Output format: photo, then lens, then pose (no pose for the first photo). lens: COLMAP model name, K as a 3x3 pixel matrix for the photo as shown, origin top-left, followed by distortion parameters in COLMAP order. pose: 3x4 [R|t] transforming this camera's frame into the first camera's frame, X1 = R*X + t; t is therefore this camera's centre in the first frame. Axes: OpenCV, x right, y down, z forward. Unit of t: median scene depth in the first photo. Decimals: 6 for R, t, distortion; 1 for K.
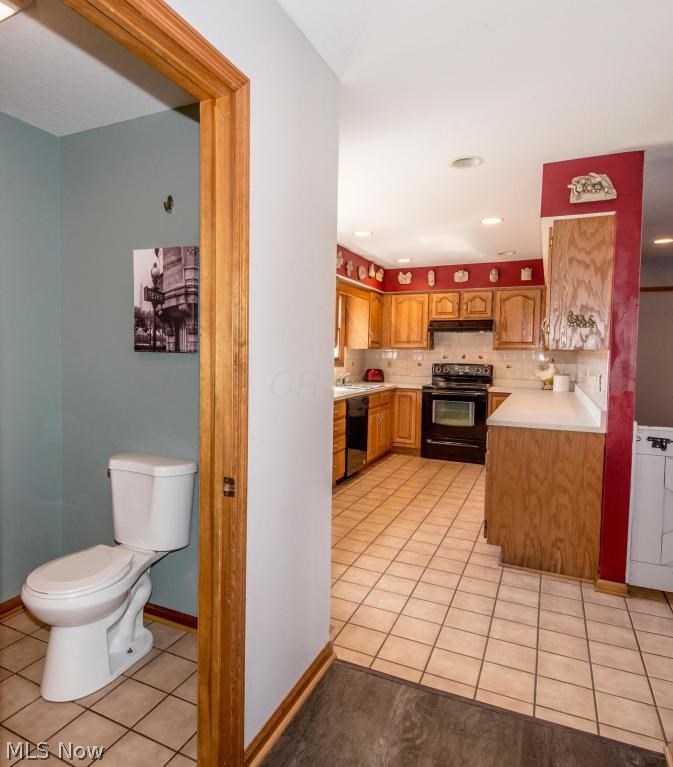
lens RADIAL K [[465.3, 0, 336.6], [0, 465.3, 379.6], [0, 0, 1]] dist [-0.002033, 0.000135]
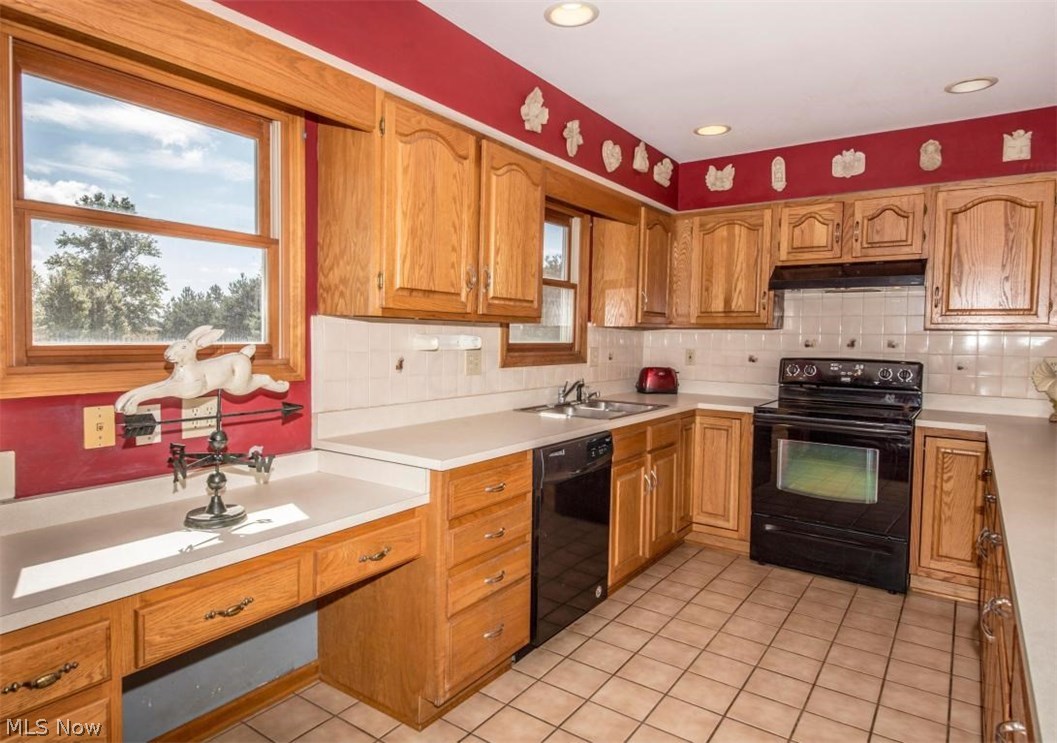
lens RADIAL K [[626.6, 0, 526.7], [0, 626.6, 373.5], [0, 0, 1]] dist [0.006885, -0.002015]
pose [[0.978914, 0.009833, -0.204034, 0.089512], [-0.010601, 0.999940, -0.002670, -0.014965], [0.203995, 0.004777, 0.978960, 0.345253]]
